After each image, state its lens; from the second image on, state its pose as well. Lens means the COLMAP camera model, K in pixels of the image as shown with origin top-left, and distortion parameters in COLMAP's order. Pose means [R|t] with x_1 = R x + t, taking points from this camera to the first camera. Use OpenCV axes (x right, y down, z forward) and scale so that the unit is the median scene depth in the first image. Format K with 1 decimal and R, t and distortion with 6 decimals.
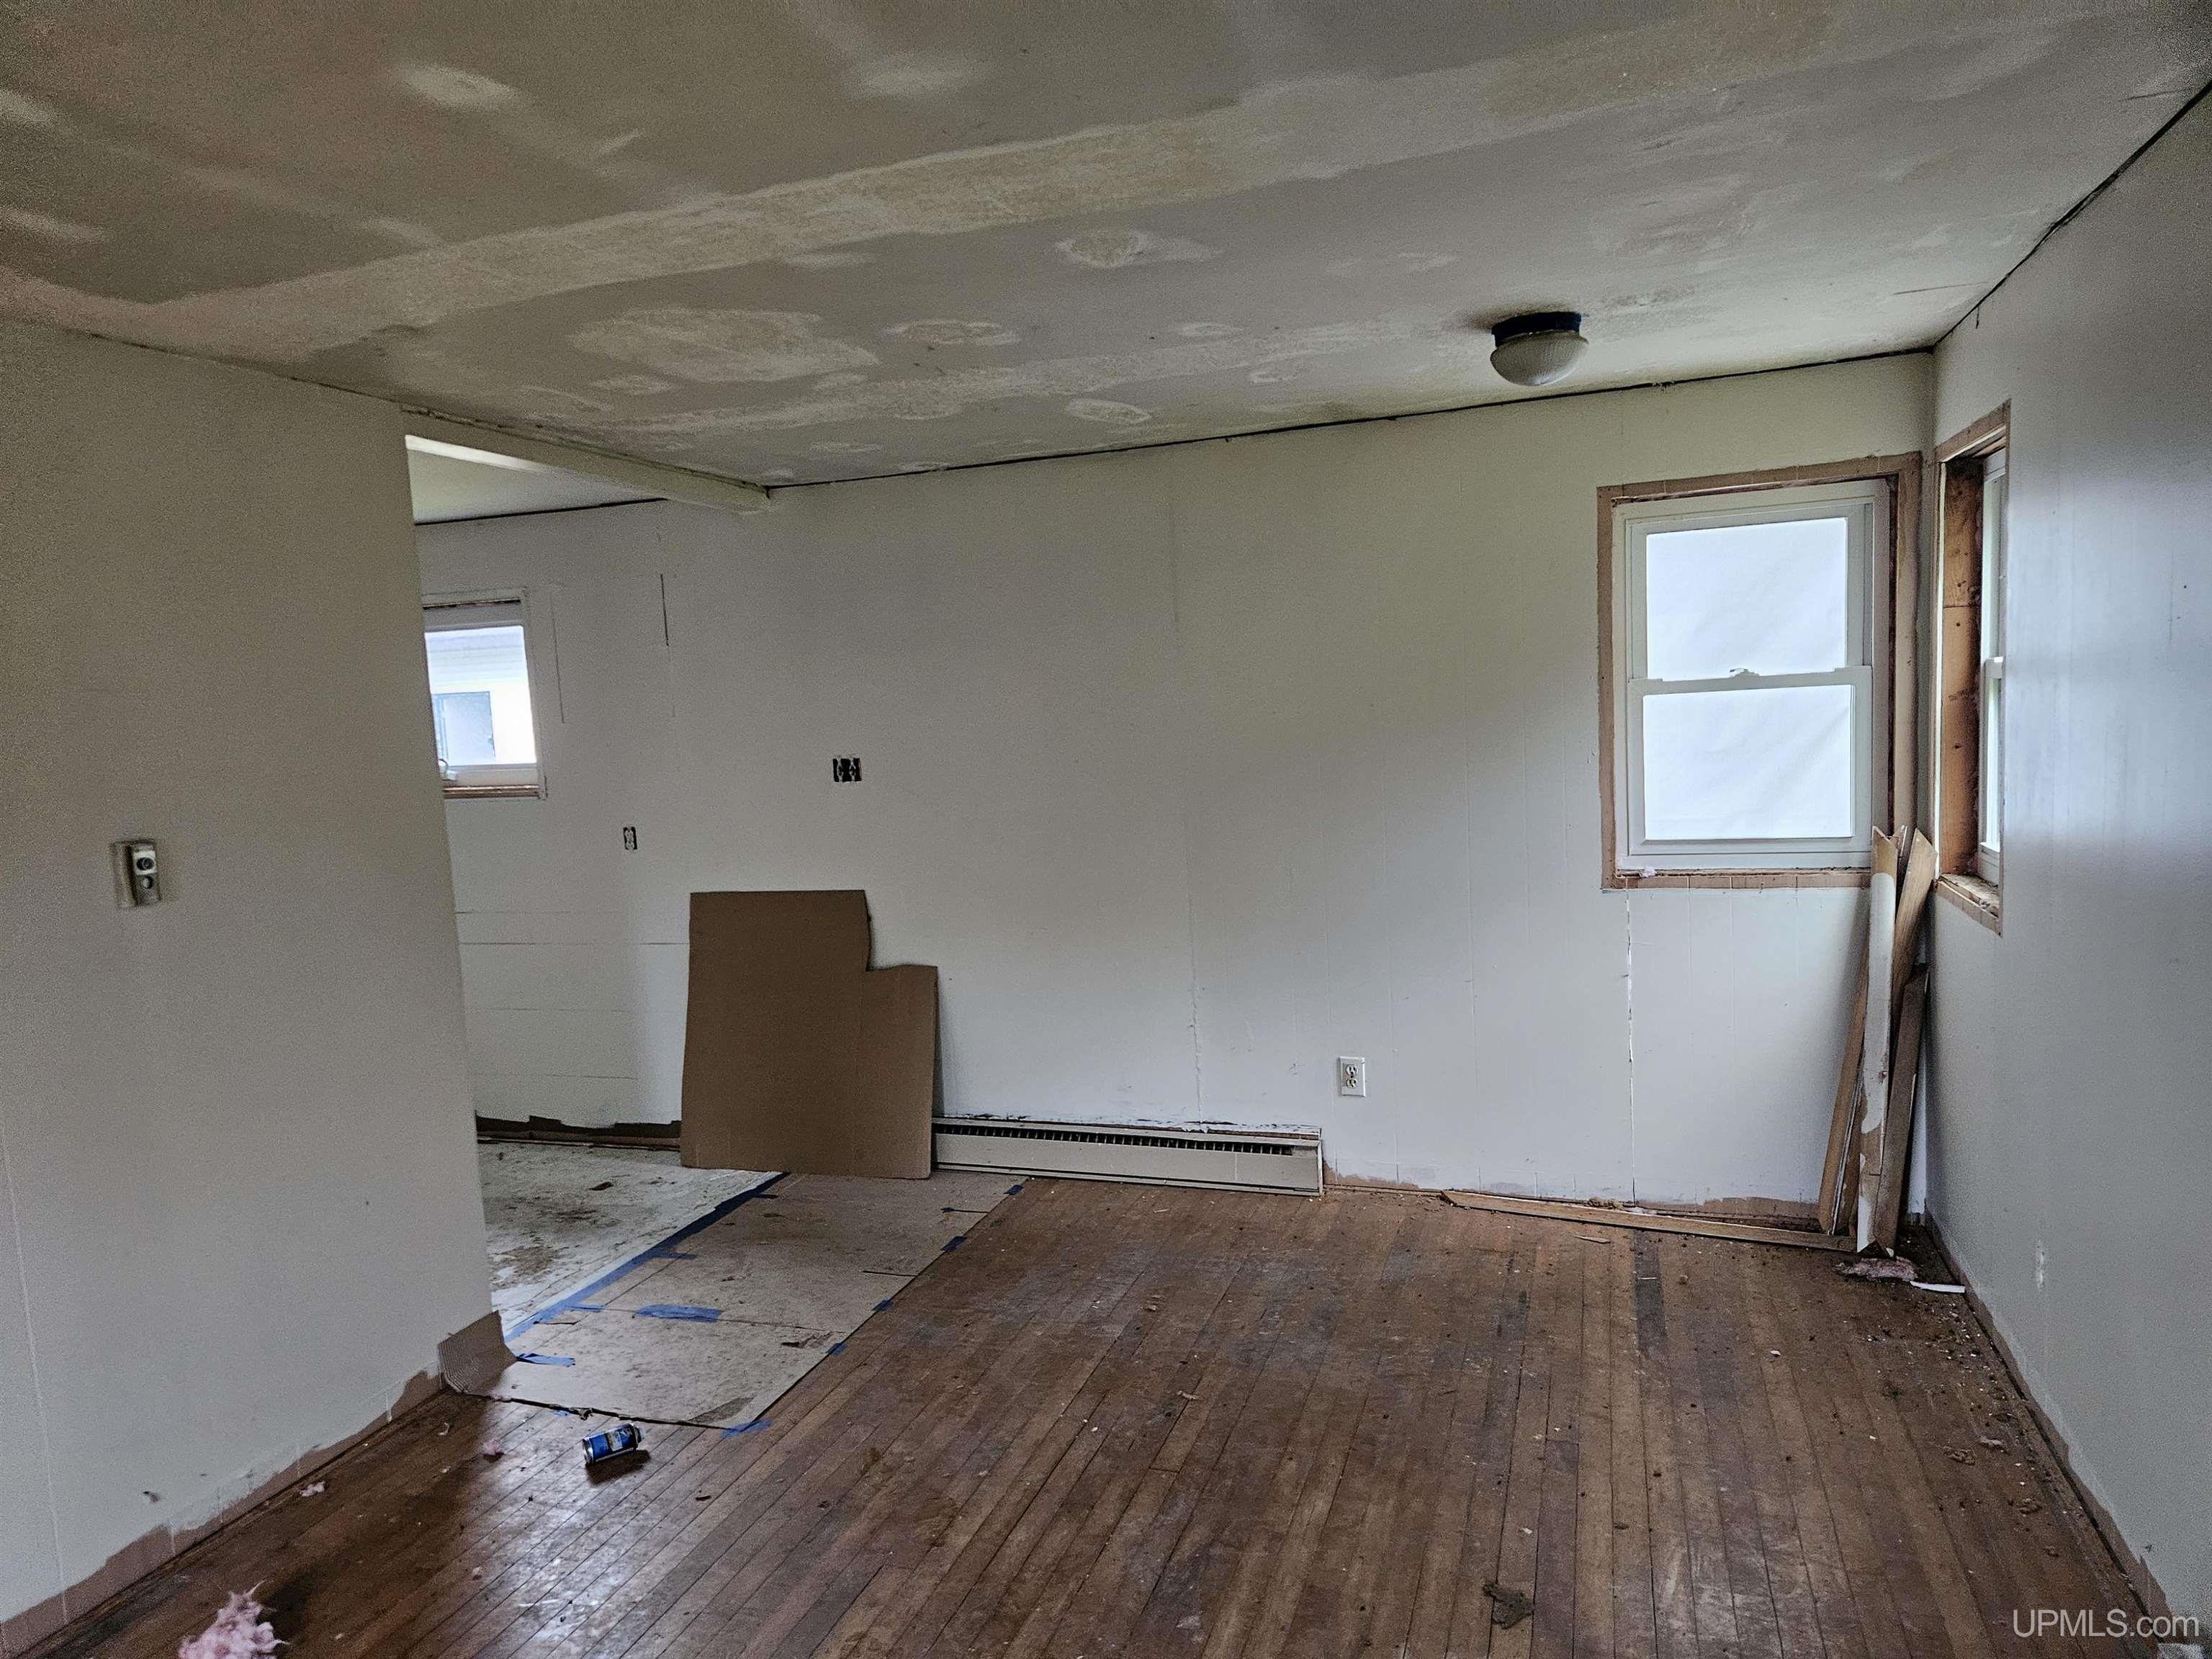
lens RADIAL K [[1481.2, 0, 1070.8], [0, 1481.2, 820.2], [0, 0, 1]] dist [0.079425, -0.069707]
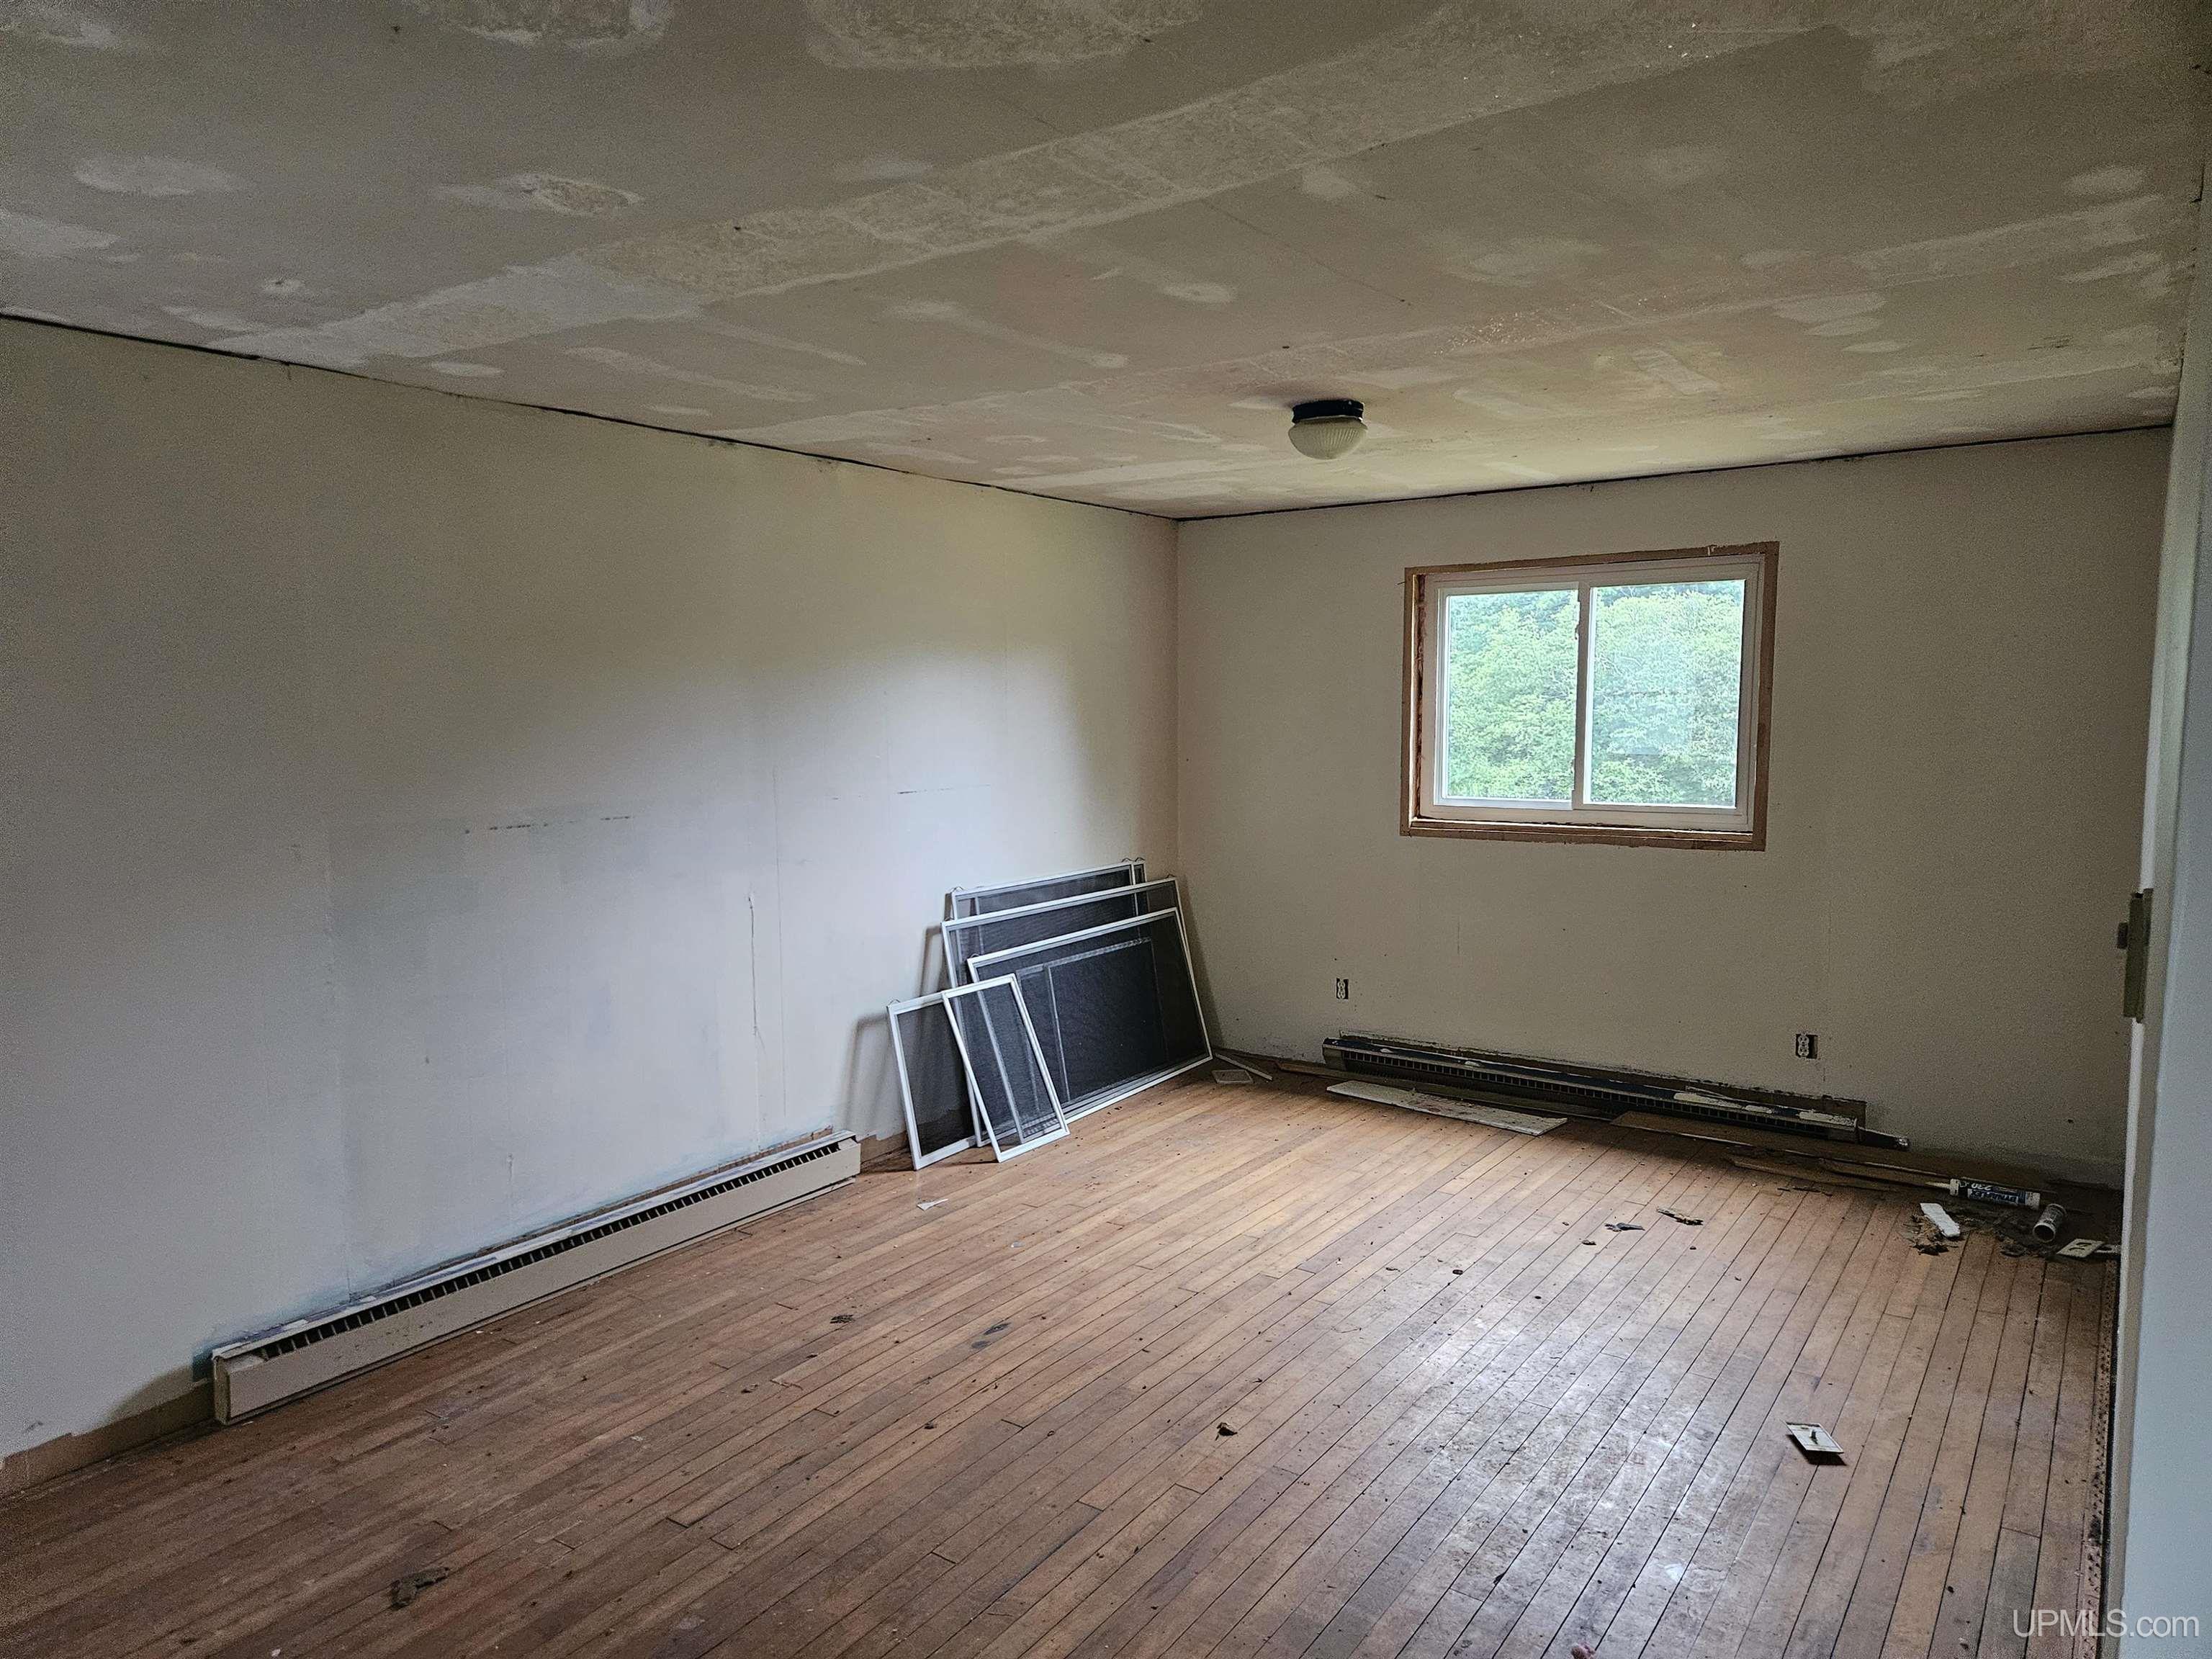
lens RADIAL K [[1481.2, 0, 1070.8], [0, 1481.2, 820.2], [0, 0, 1]] dist [0.079425, -0.069707]
pose [[-0.959530, 0.038918, 0.278906, -0.512534], [0.086354, 0.983353, 0.159872, -0.152302], [-0.268041, 0.177486, -0.946917, 1.939854]]
